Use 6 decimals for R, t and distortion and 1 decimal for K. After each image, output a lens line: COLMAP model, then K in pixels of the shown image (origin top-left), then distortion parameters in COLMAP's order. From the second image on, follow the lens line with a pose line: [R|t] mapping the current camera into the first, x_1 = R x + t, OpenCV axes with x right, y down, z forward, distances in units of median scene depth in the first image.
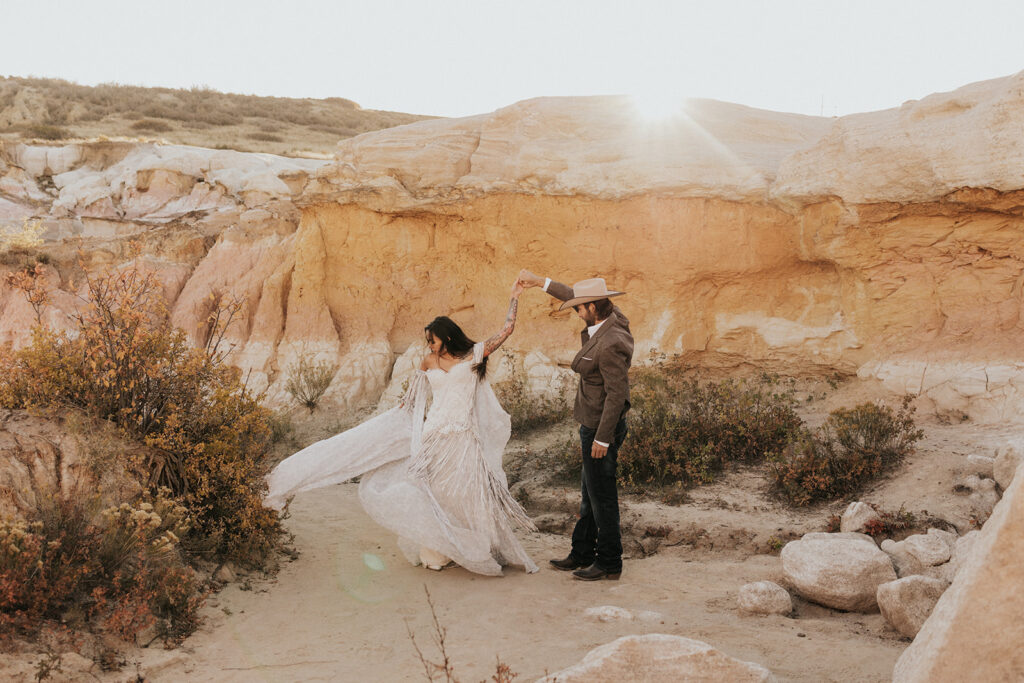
lens RADIAL K [[1039.1, 0, 502.7], [0, 1039.1, 350.1], [0, 0, 1]] dist [0.030866, 0.000000]
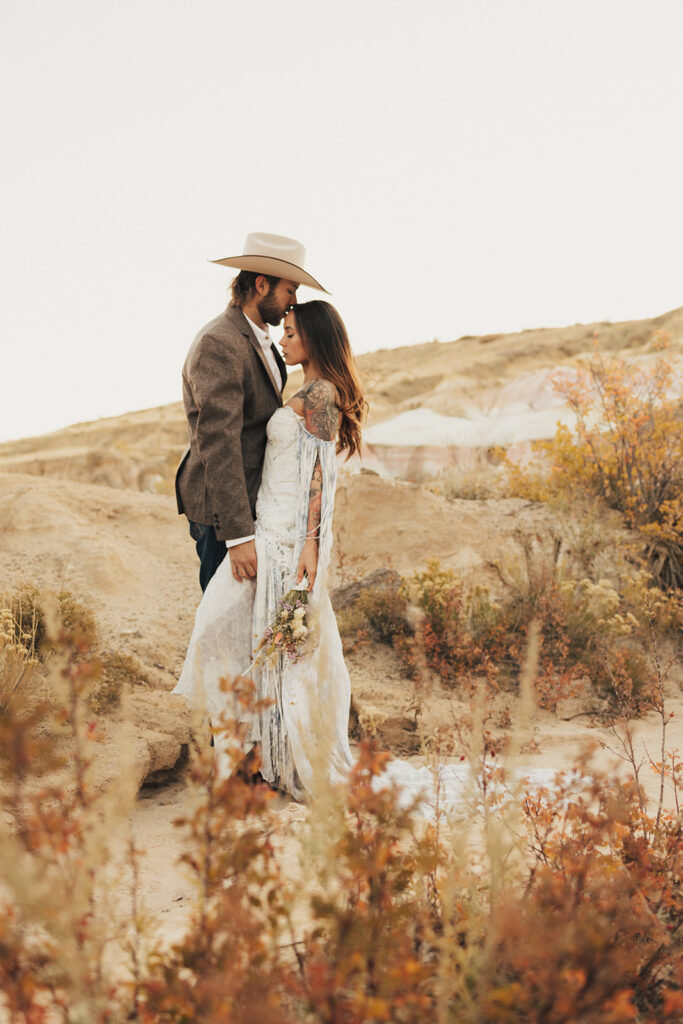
lens RADIAL K [[1039.1, 0, 335.0], [0, 1039.1, 519.1], [0, 0, 1]] dist [0.030866, 0.000000]
pose [[0.671128, -0.009985, -0.741274, 0.097057], [-0.003501, 0.999855, -0.016637, 0.056251], [0.741333, 0.013761, 0.670996, 0.101586]]
